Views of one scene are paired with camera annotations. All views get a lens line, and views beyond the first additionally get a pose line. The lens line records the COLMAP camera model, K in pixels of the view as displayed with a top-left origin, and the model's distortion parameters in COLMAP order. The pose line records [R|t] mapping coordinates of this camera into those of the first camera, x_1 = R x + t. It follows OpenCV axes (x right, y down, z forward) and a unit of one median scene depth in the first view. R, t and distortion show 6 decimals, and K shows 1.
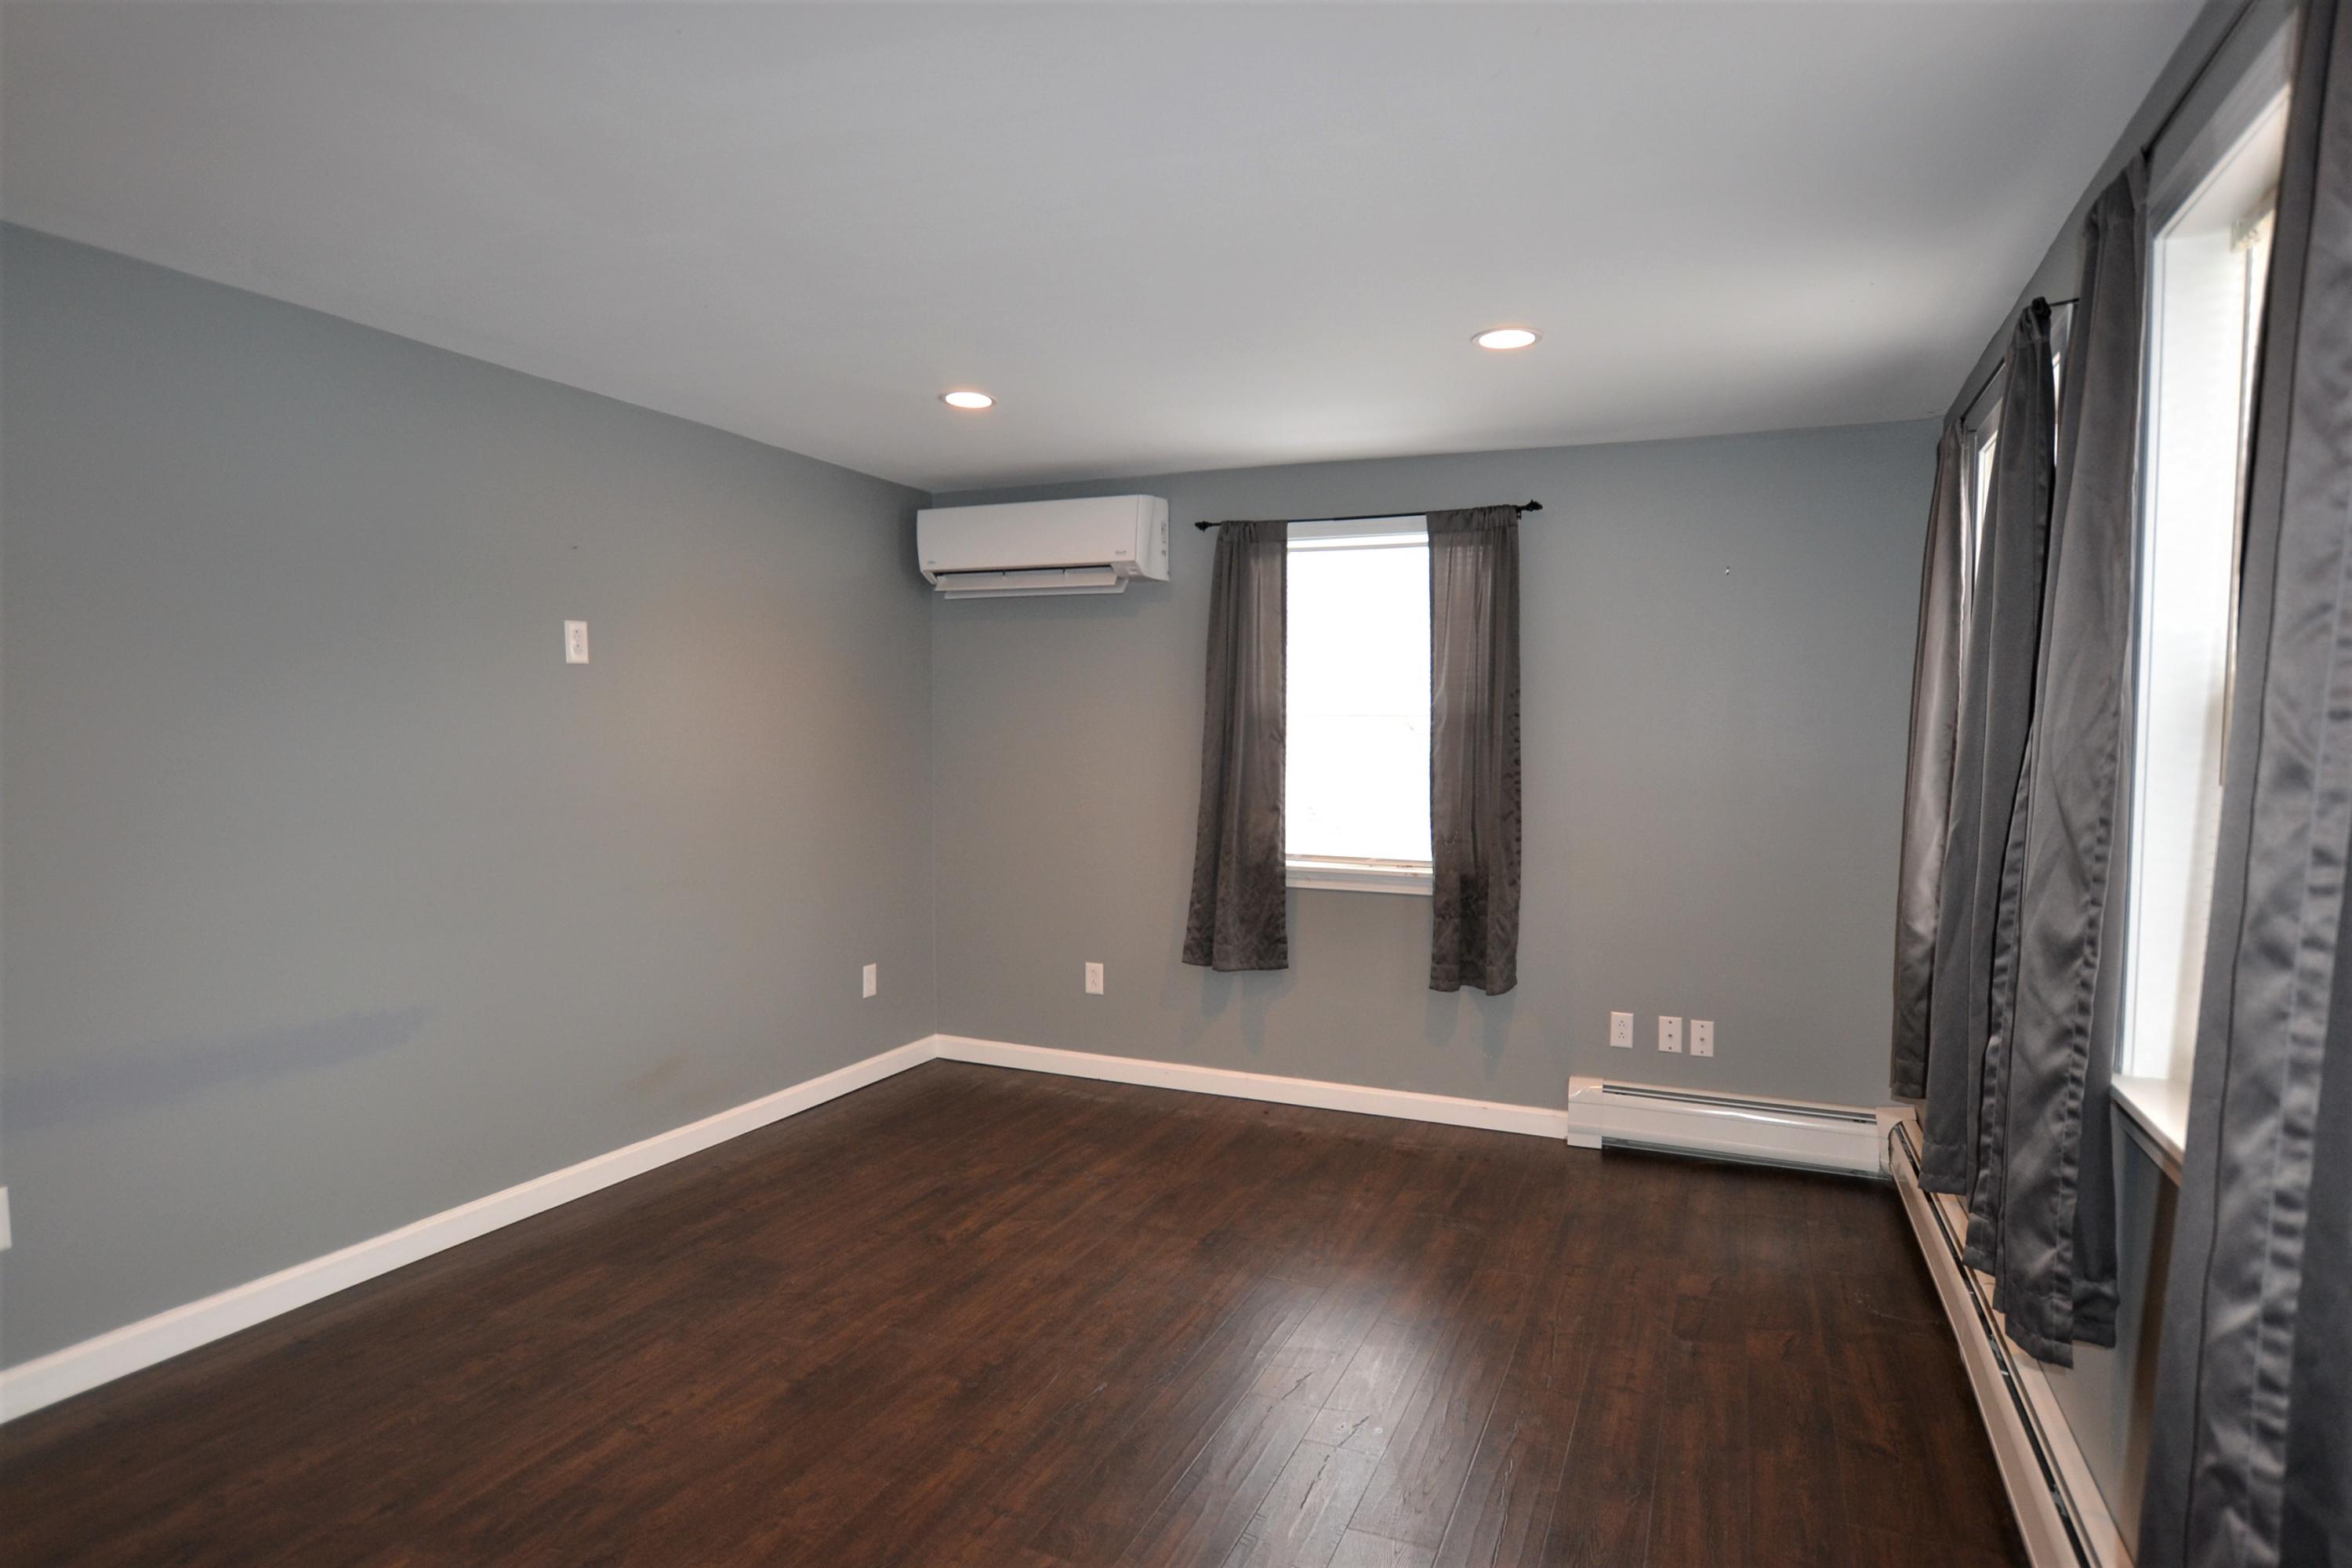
lens RADIAL K [[1333.0, 0, 1176.0], [0, 1333.0, 784.0], [0, 0, 1]] dist [0.004595, 0.002852]
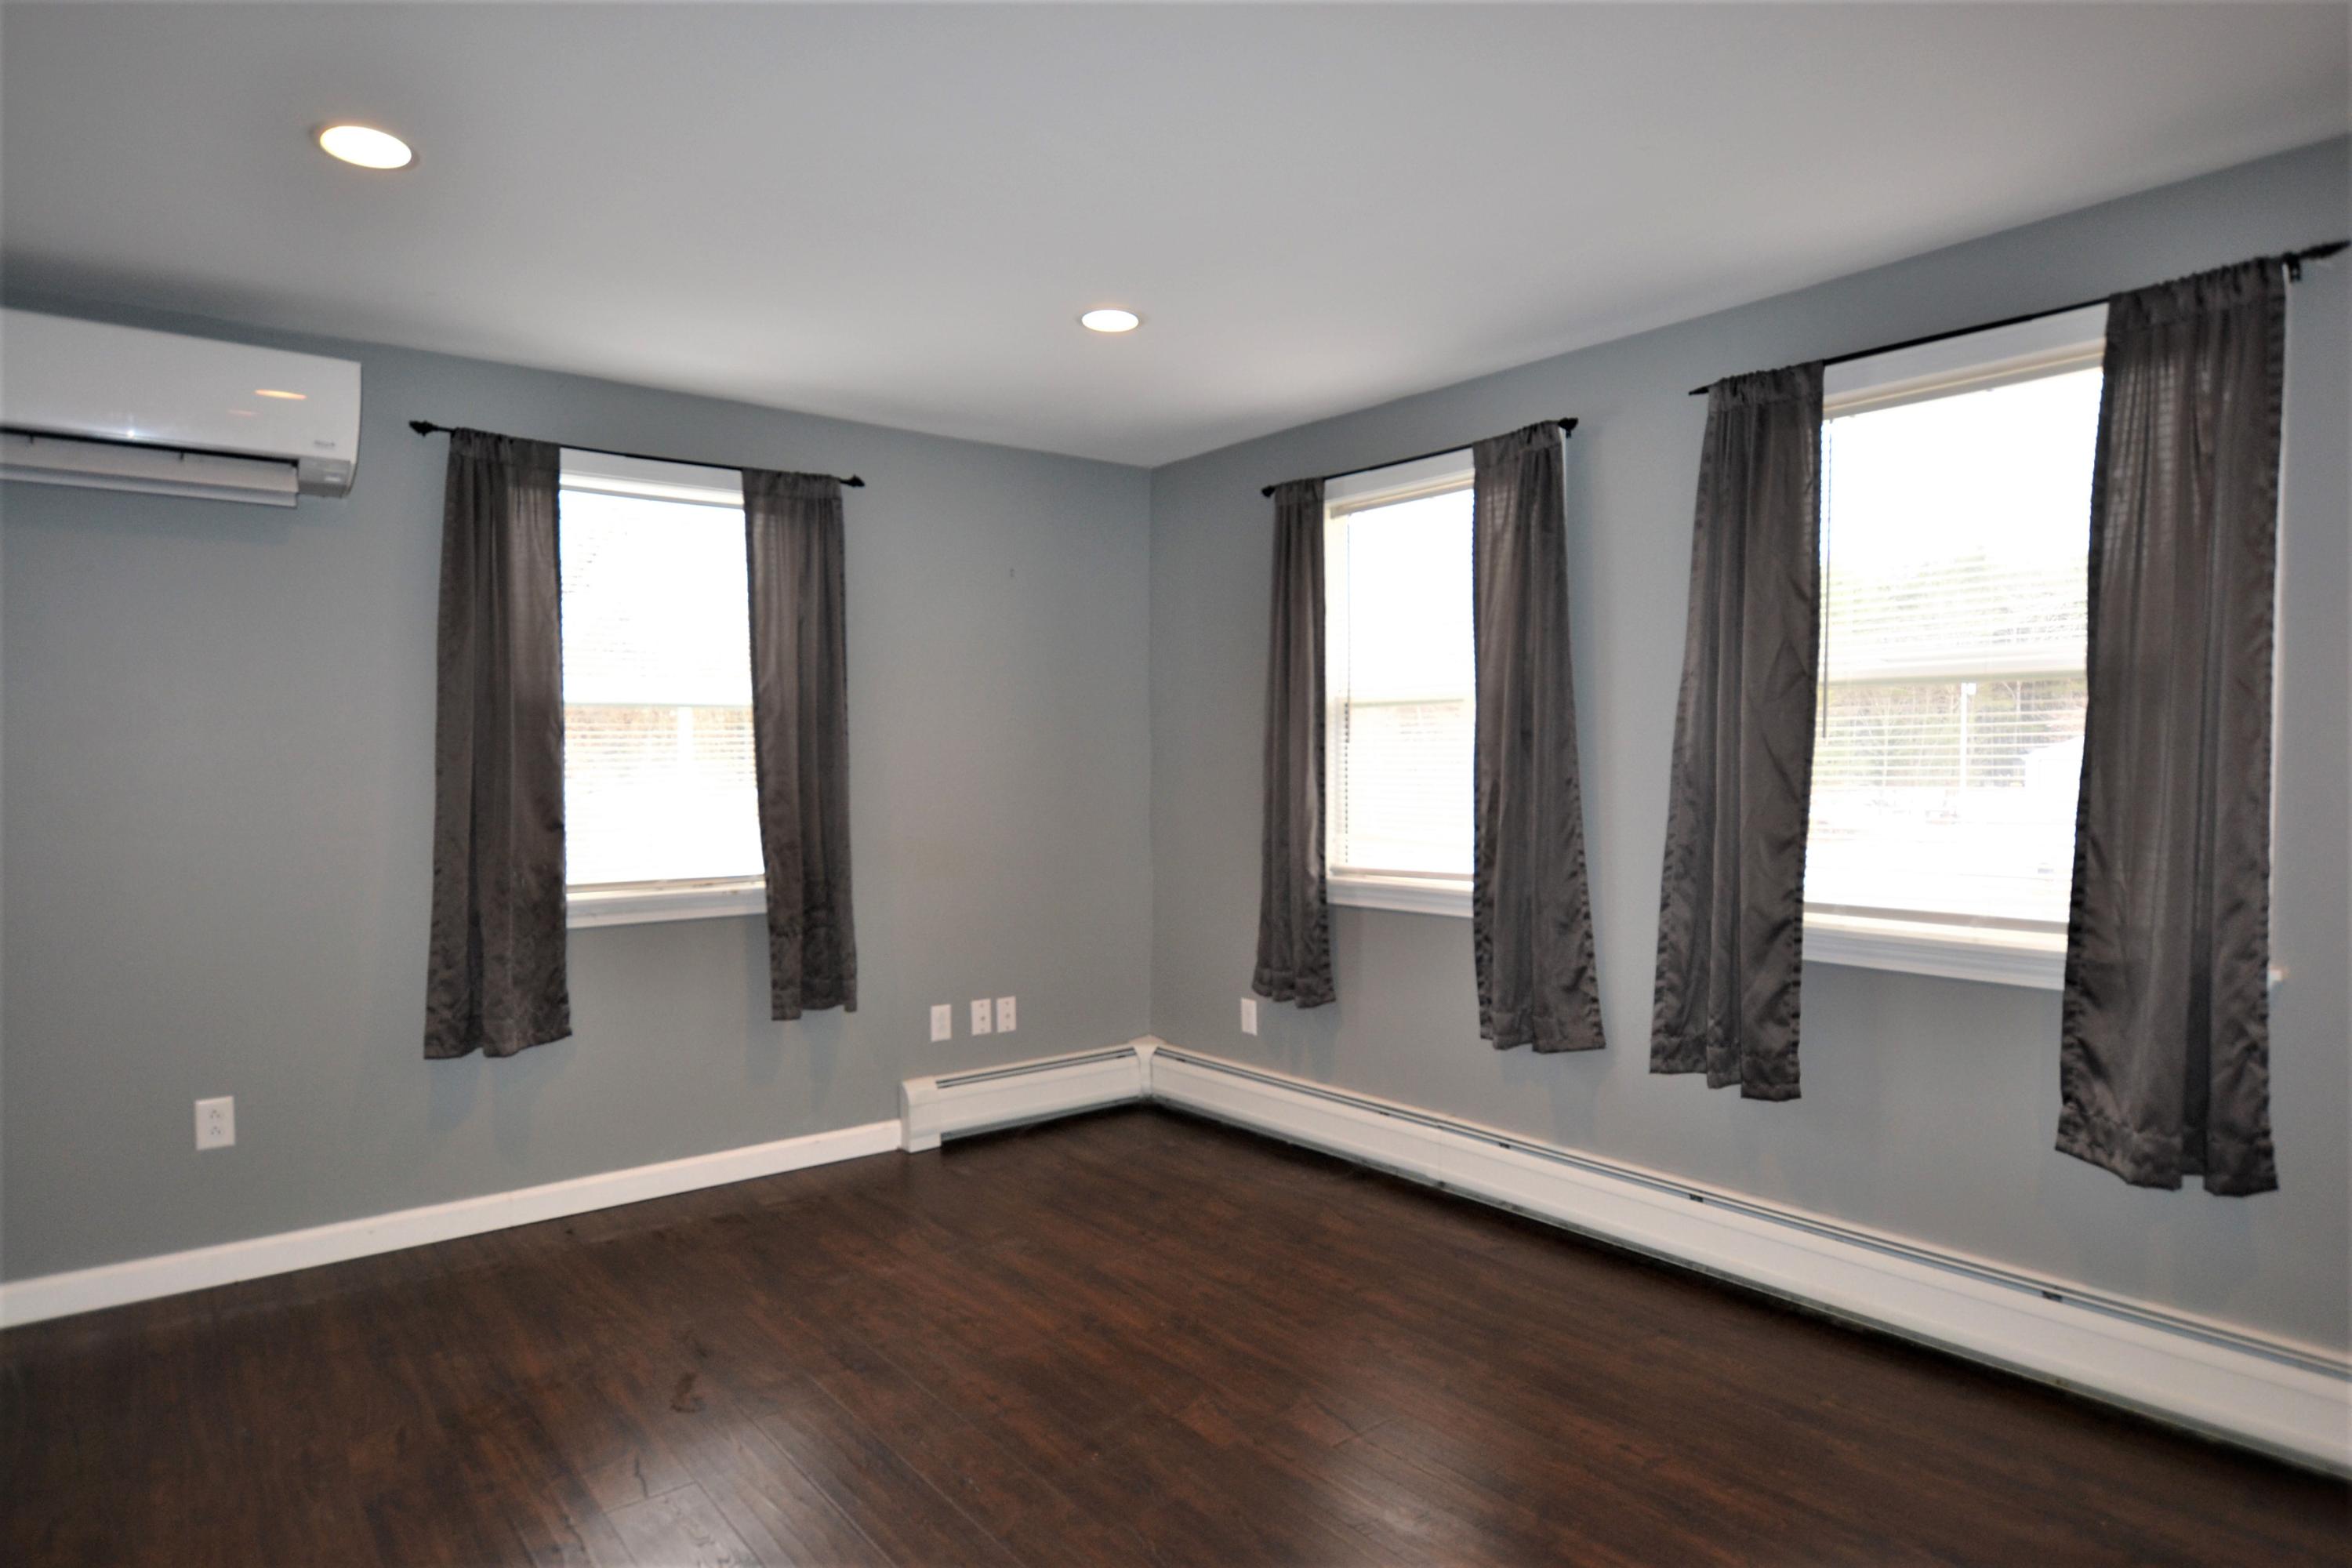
lens RADIAL K [[1333.0, 0, 1176.0], [0, 1333.0, 784.0], [0, 0, 1]] dist [0.004595, 0.002852]
pose [[0.488915, -0.033133, 0.871702, -0.429432], [0.043855, 0.998948, 0.013372, 0.000091], [-0.871228, 0.031691, 0.489854, 0.341592]]
